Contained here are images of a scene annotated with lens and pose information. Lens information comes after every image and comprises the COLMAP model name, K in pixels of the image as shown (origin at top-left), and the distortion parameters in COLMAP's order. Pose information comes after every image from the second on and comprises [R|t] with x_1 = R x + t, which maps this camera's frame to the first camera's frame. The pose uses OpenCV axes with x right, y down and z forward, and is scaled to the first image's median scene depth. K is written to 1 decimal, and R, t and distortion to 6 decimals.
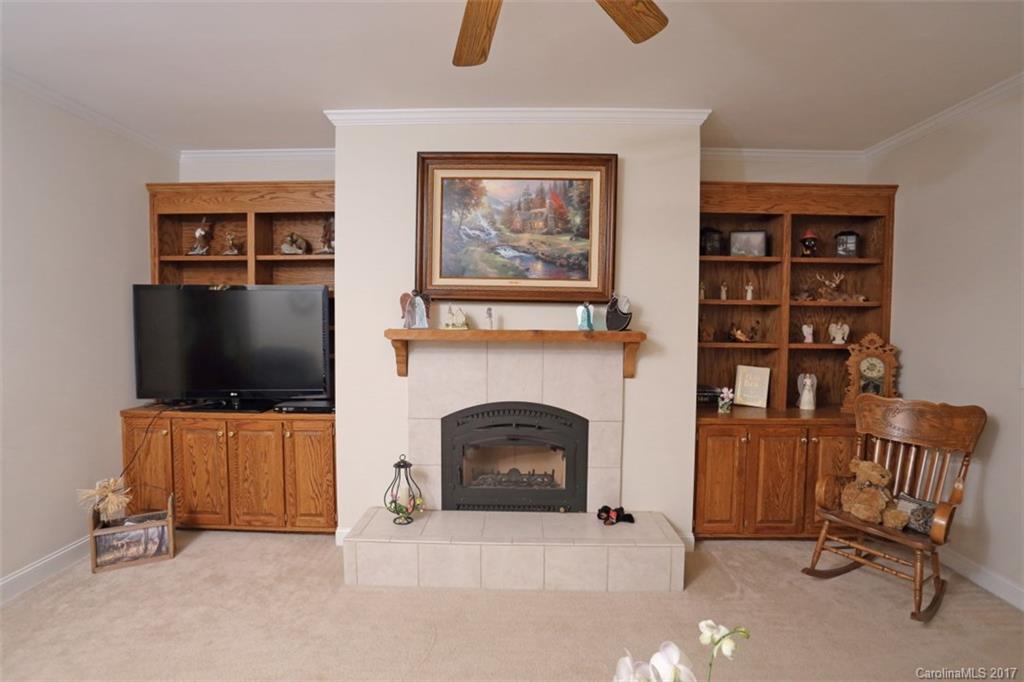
lens RADIAL K [[491.6, 0, 507.7], [0, 491.6, 344.5], [0, 0, 1]] dist [-0.032089, 0.005378]
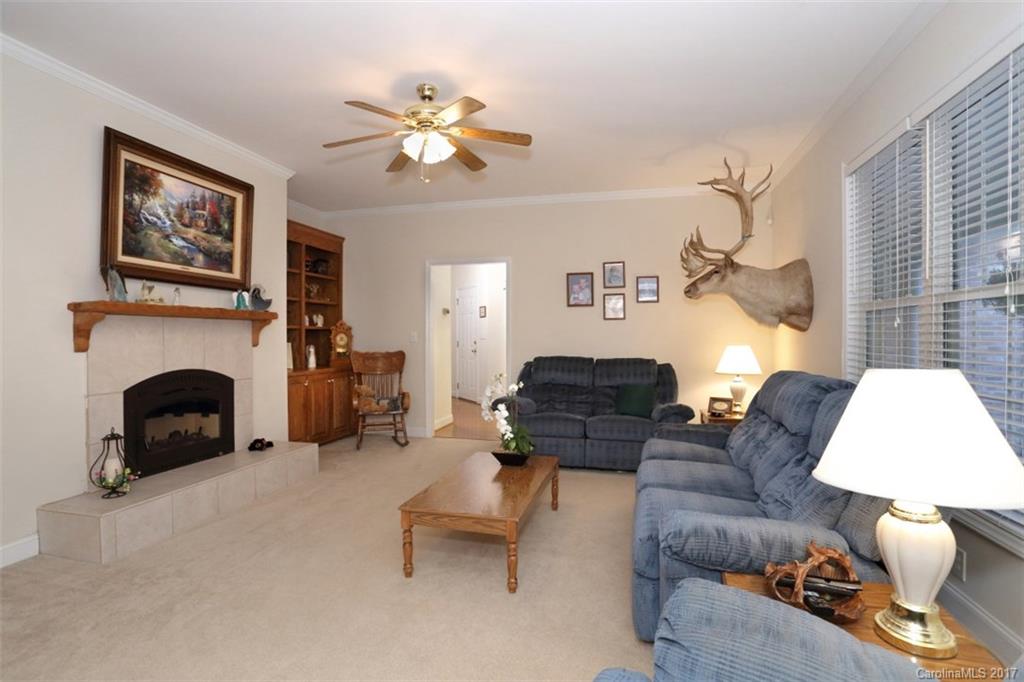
lens RADIAL K [[491.6, 0, 511.7], [0, 491.6, 339.2], [0, 0, 1]] dist [-0.032089, 0.005378]
pose [[0.239016, -0.014915, 0.970901, -0.931563], [0.038574, 0.999239, 0.005854, 0.067594], [-0.970249, 0.036053, 0.239409, -0.033334]]
